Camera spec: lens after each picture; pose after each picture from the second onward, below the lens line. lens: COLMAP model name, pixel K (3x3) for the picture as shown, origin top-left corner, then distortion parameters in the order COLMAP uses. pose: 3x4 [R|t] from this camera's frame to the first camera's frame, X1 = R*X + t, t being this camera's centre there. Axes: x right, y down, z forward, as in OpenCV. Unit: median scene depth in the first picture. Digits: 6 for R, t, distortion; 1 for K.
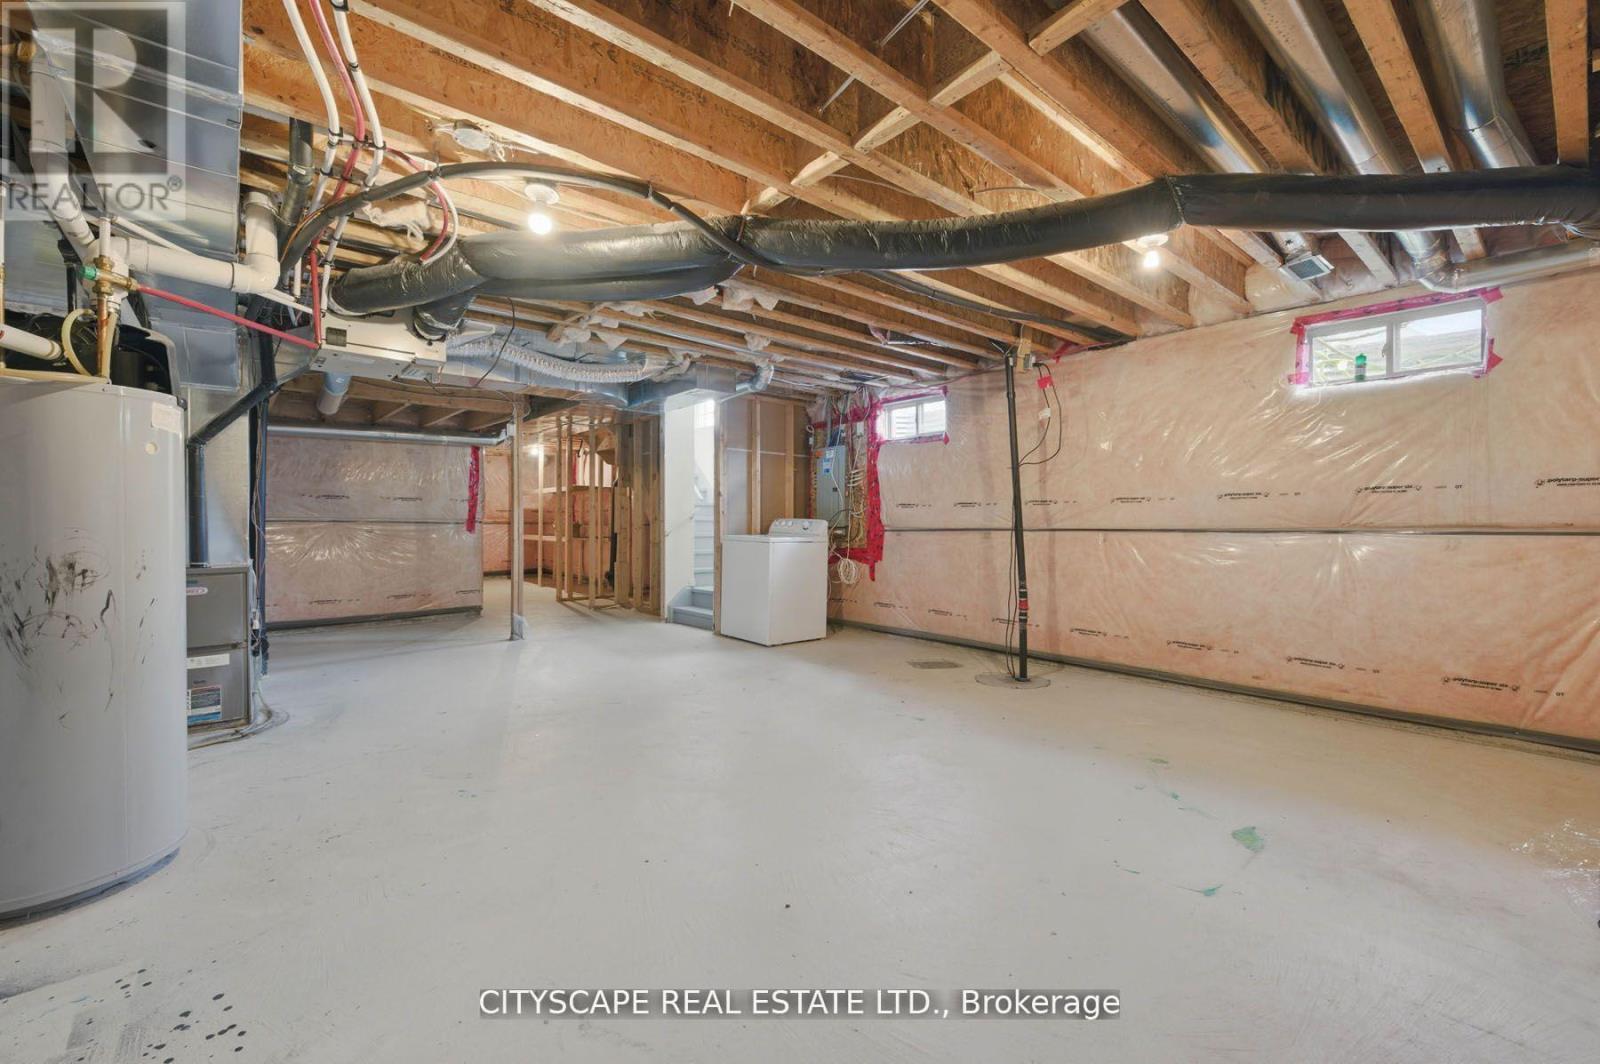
lens RADIAL K [[633.3, 0, 810.2], [0, 633.3, 524.6], [0, 0, 1]] dist [0.000242, -0.000111]
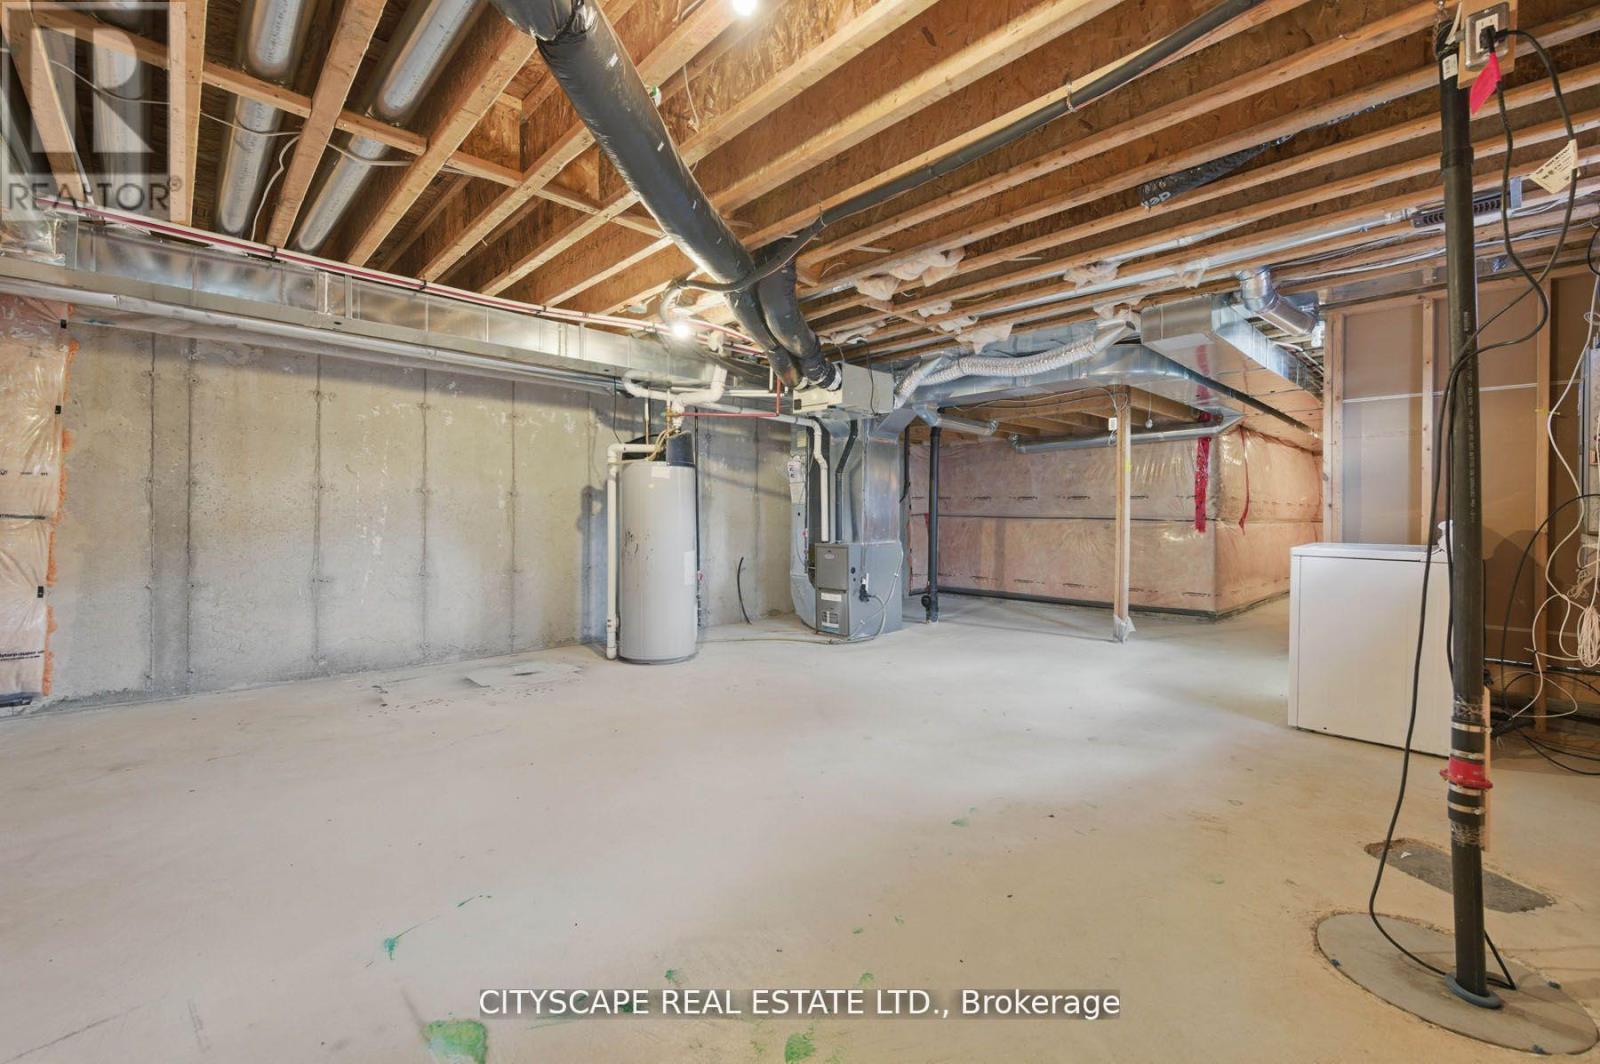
lens RADIAL K [[646.4, 0, 801.8], [0, 646.4, 510.2], [0, 0, 1]] dist [-0.002699, -0.000222]
pose [[0.086525, -0.010108, -0.996198, 0.429147], [-0.011458, 0.999872, -0.011140, -0.000818], [0.996184, 0.012379, 0.086398, 0.406564]]
